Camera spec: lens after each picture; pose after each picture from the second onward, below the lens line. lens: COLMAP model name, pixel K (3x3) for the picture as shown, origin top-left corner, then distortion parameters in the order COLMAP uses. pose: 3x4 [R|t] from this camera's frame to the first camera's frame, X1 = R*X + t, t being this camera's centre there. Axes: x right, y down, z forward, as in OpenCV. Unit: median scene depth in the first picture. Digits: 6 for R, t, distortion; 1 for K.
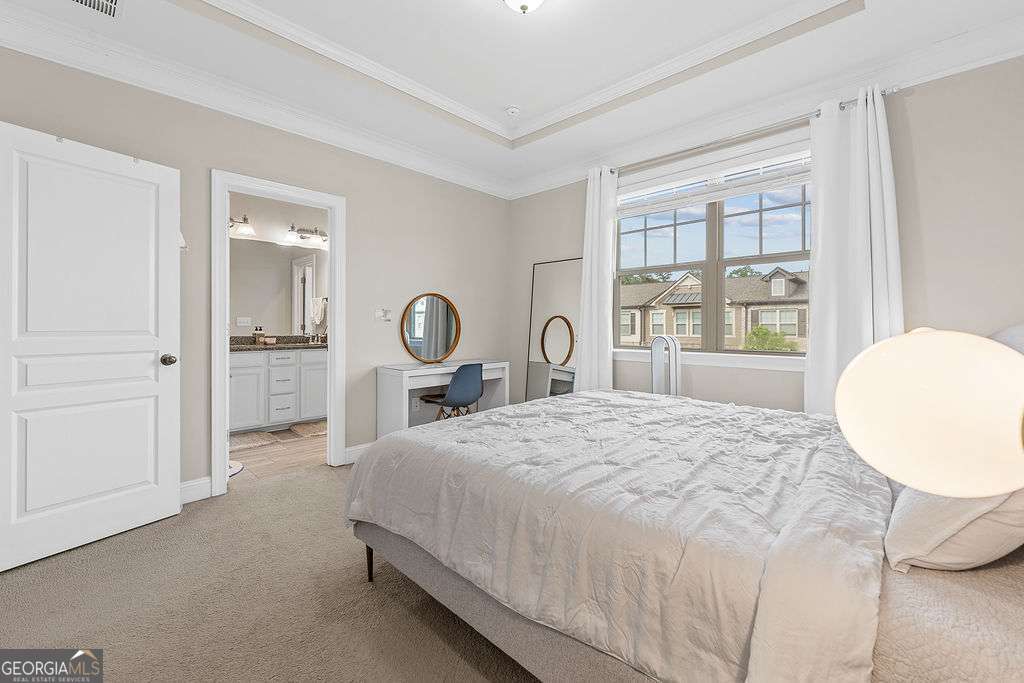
lens RADIAL K [[417.1, 0, 508.9], [0, 417.1, 323.6], [0, 0, 1]] dist [-0.000538, -0.000238]
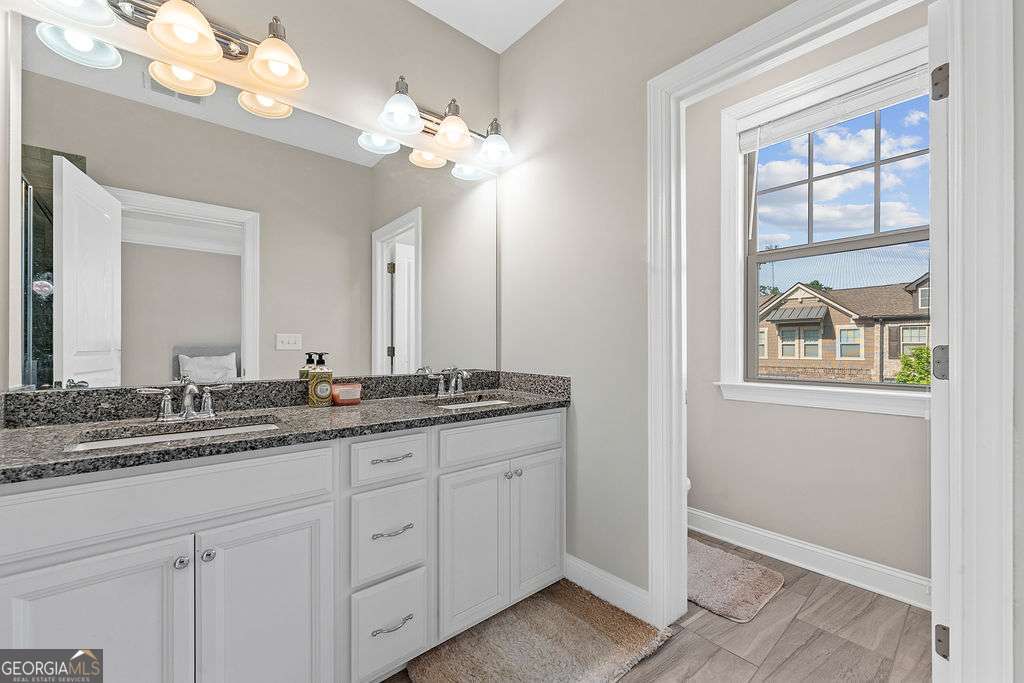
lens RADIAL K [[417.1, 0, 512.5], [0, 417.1, 345.0], [0, 0, 1]] dist [-0.000538, -0.000238]
pose [[0.994939, -0.002599, -0.100452, -0.297449], [0.002716, 0.999996, 0.001029, 0.000593], [0.100449, -0.001297, 0.994941, 0.496841]]
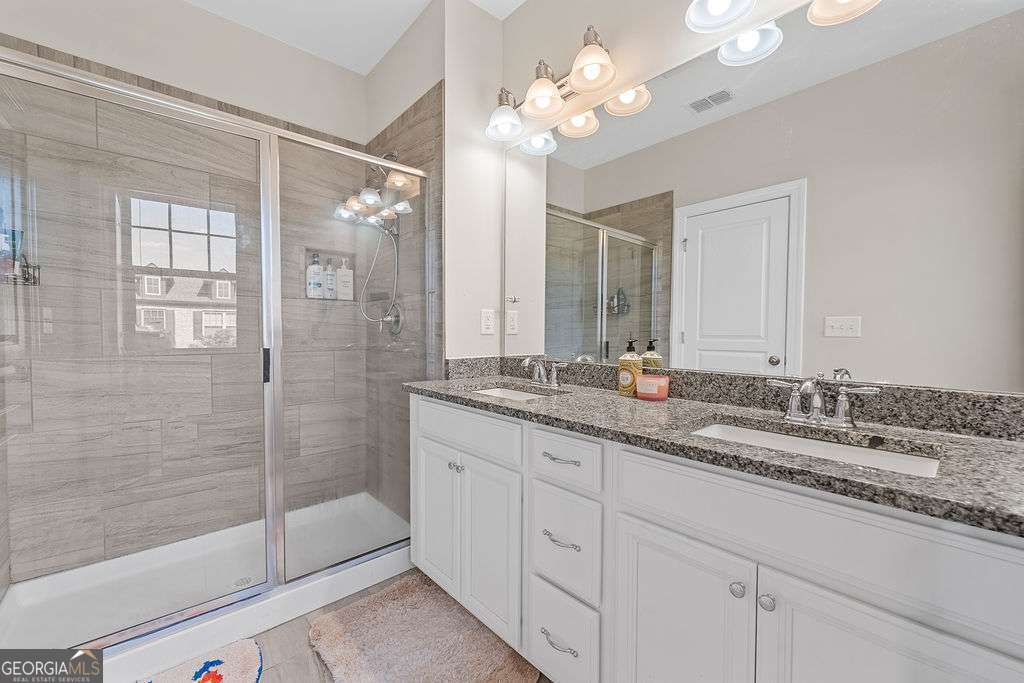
lens RADIAL K [[417.1, 0, 511.9], [0, 417.1, 342.0], [0, 0, 1]] dist [-0.000538, -0.000238]
pose [[-0.088345, 0.022872, -0.995827, -0.190620], [0.001962, 0.999738, 0.022788, 0.001278], [0.996088, 0.000060, -0.088367, 0.696802]]
